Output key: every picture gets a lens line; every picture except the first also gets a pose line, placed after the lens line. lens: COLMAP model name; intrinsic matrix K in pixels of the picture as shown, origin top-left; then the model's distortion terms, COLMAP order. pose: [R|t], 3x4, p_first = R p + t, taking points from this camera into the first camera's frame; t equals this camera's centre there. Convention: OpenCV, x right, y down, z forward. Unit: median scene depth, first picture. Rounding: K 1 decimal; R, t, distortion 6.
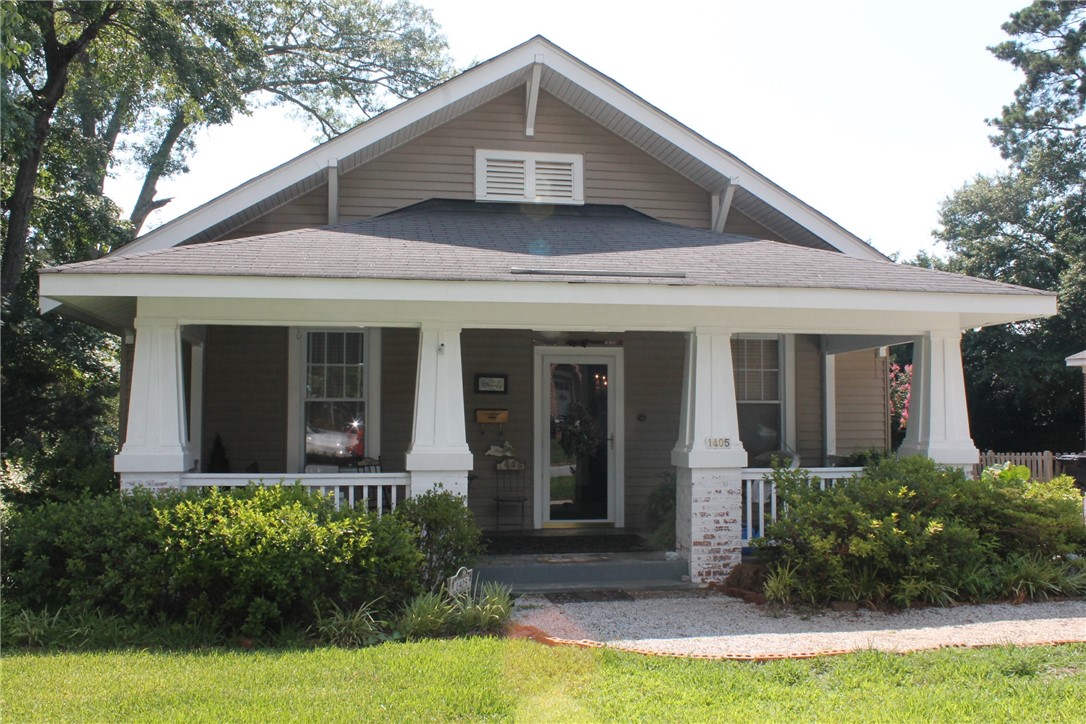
lens RADIAL K [[1024.3, 0, 538.4], [0, 1024.3, 356.8], [0, 0, 1]] dist [-0.058724, 0.000000]
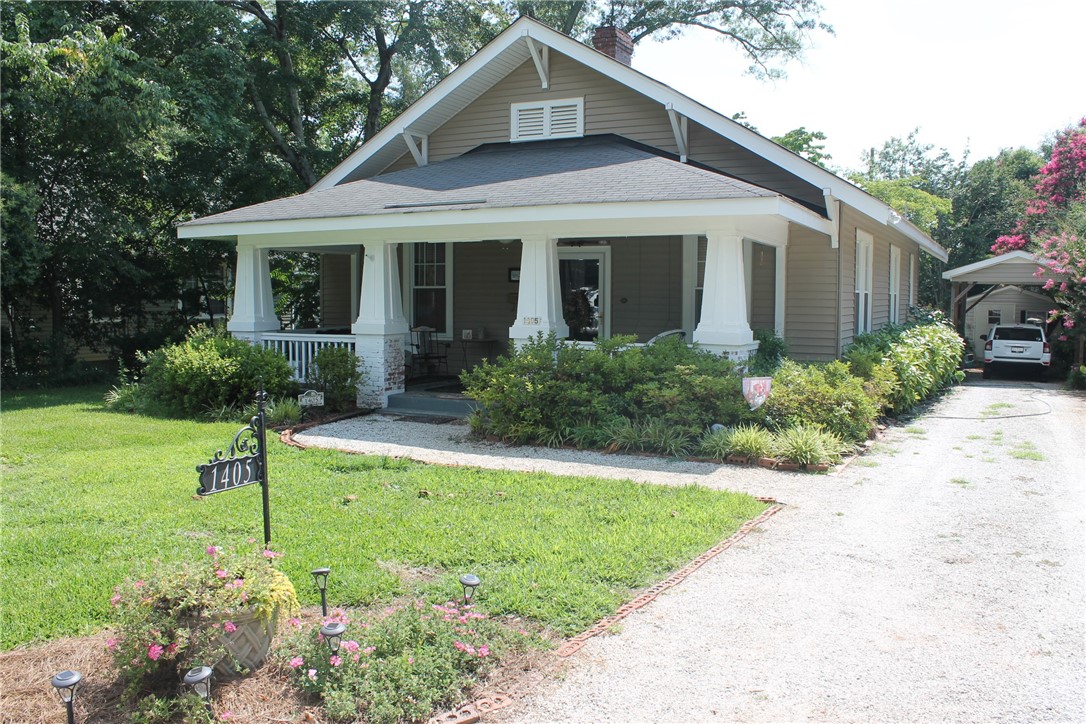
lens RADIAL K [[922.7, 0, 547.4], [0, 922.7, 365.0], [0, 0, 1]] dist [-0.147471, 0.116290]
pose [[0.805191, 0.047965, -0.591073, 0.717075], [0.034436, 0.991260, 0.127350, -0.010554], [0.592015, -0.122895, 0.796502, 0.013854]]
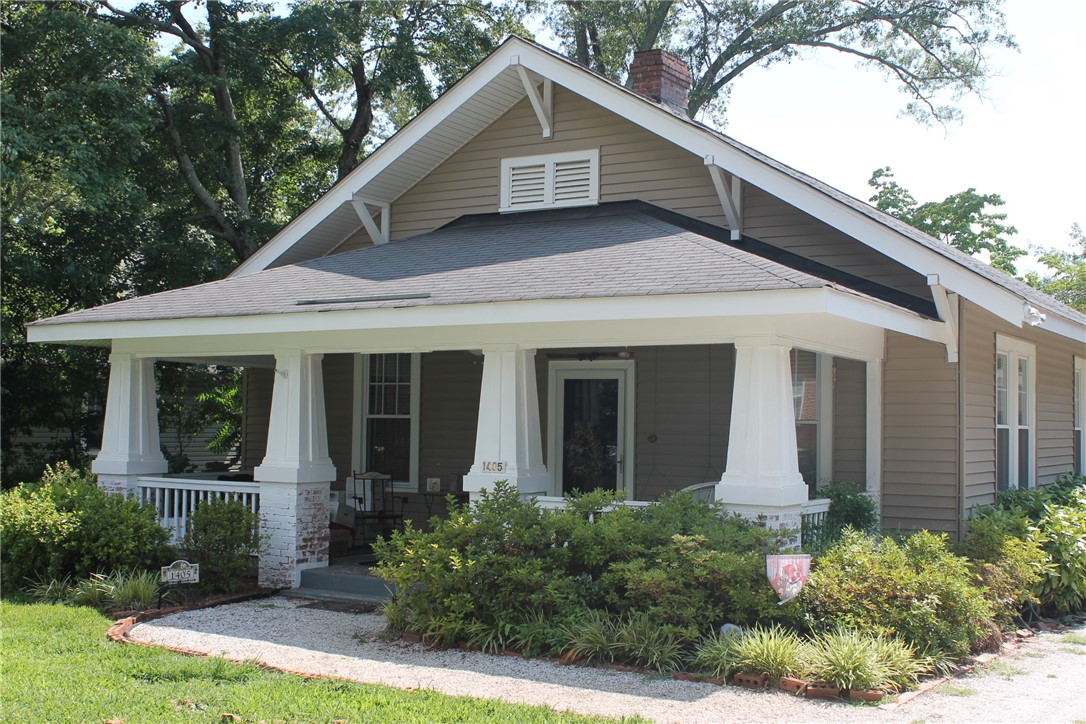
lens RADIAL K [[1309.8, 0, 542.9], [0, 1309.8, 368.0], [0, 0, 1]] dist [-0.064273, 0.000000]
pose [[0.751049, -0.019246, -0.659966, 0.786514], [0.028611, 0.999585, 0.003410, -0.007980], [0.659627, -0.021444, 0.751287, 0.087319]]
